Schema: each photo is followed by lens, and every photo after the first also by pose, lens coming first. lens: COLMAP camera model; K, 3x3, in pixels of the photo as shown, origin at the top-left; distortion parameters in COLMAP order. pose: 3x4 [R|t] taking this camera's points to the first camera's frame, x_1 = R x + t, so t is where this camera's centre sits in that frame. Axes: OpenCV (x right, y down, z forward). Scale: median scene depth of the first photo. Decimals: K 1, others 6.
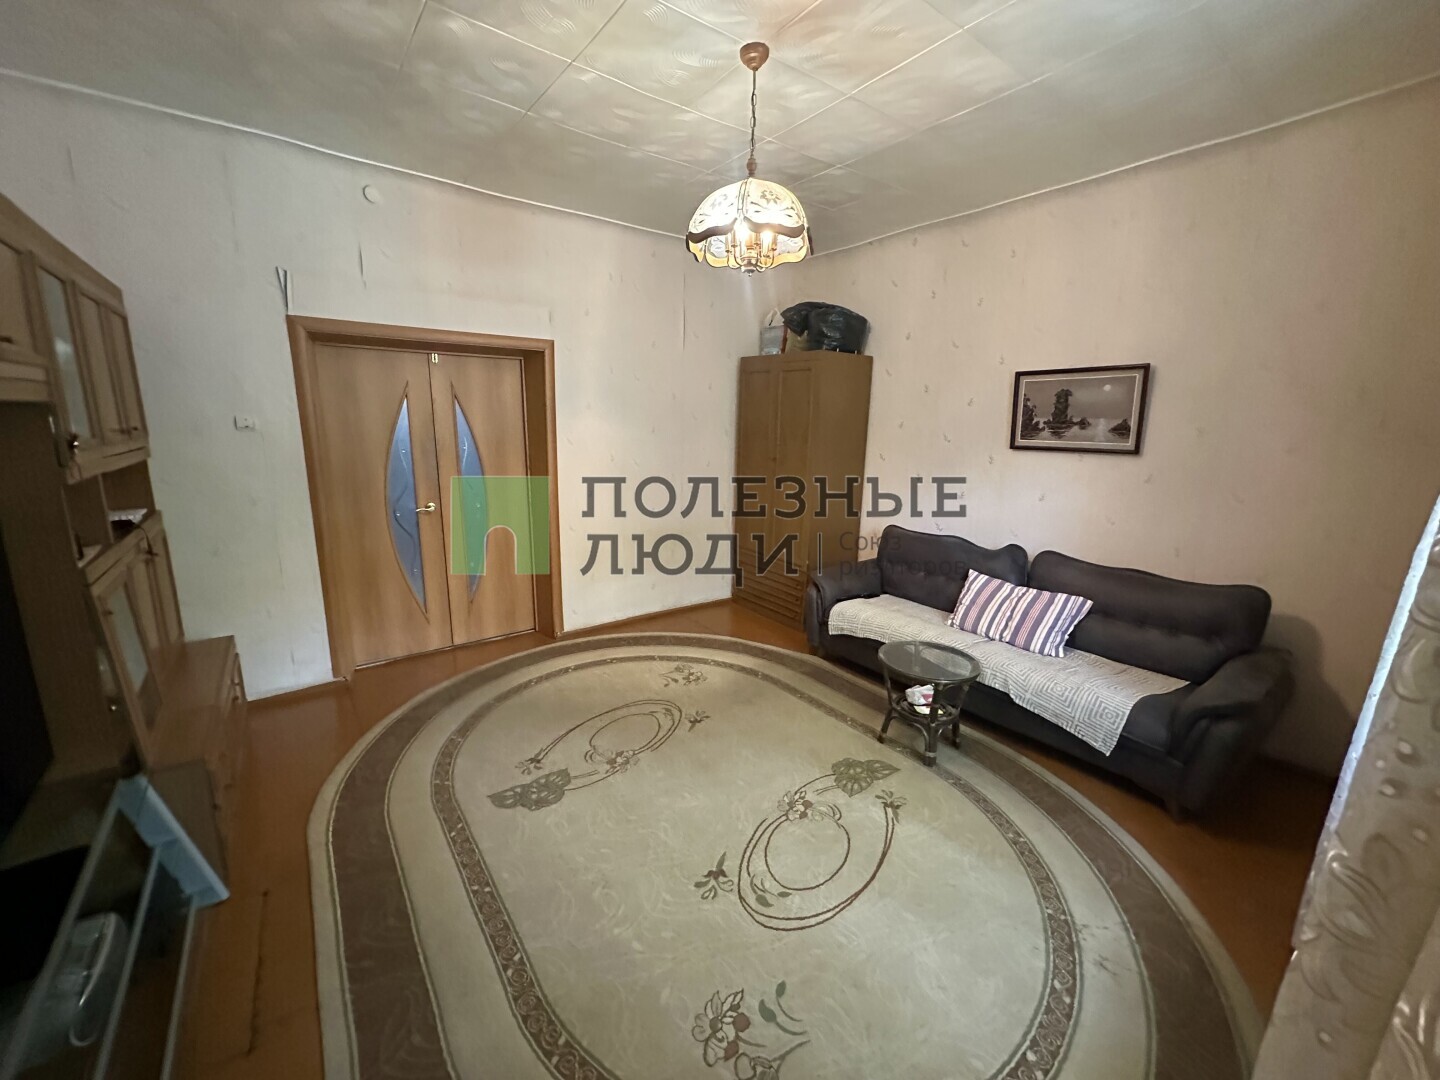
lens RADIAL K [[577.3, 0, 718.2], [0, 577.3, 537.6], [0, 0, 1]] dist [-0.001288, 0.000142]
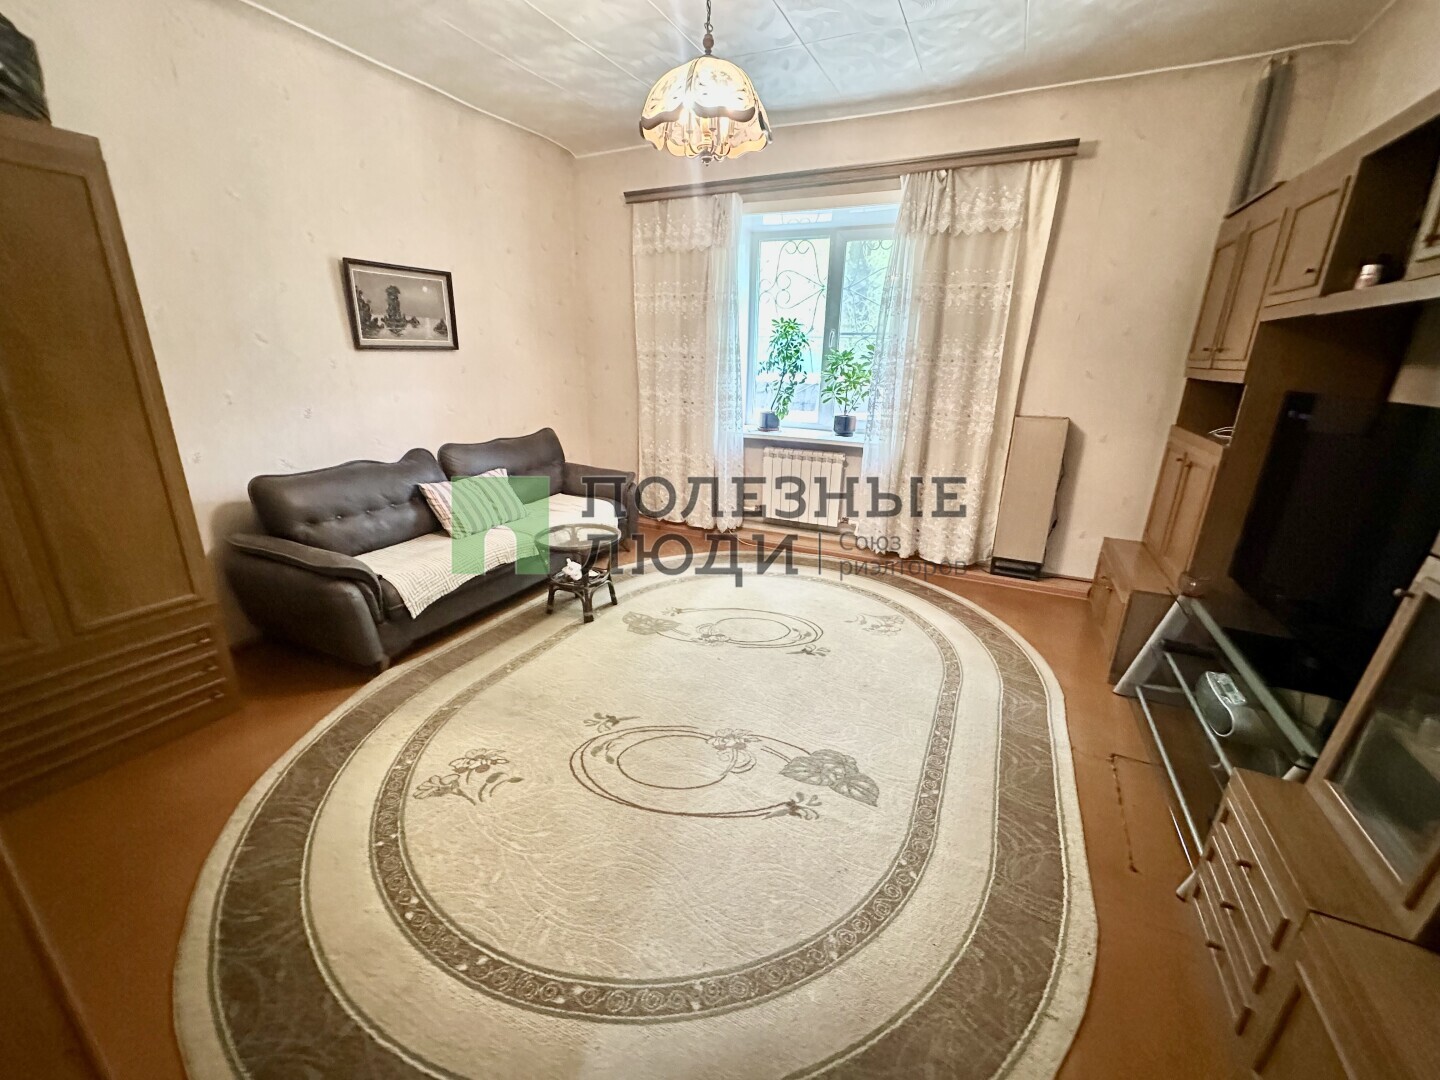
lens RADIAL K [[577.3, 0, 718.2], [0, 577.3, 537.6], [0, 0, 1]] dist [-0.001288, 0.000142]
pose [[-0.460234, -0.297127, 0.836600, -0.655764], [0.150356, 0.902633, 0.403294, -0.187460], [-0.874973, 0.311398, -0.370748, 1.050063]]
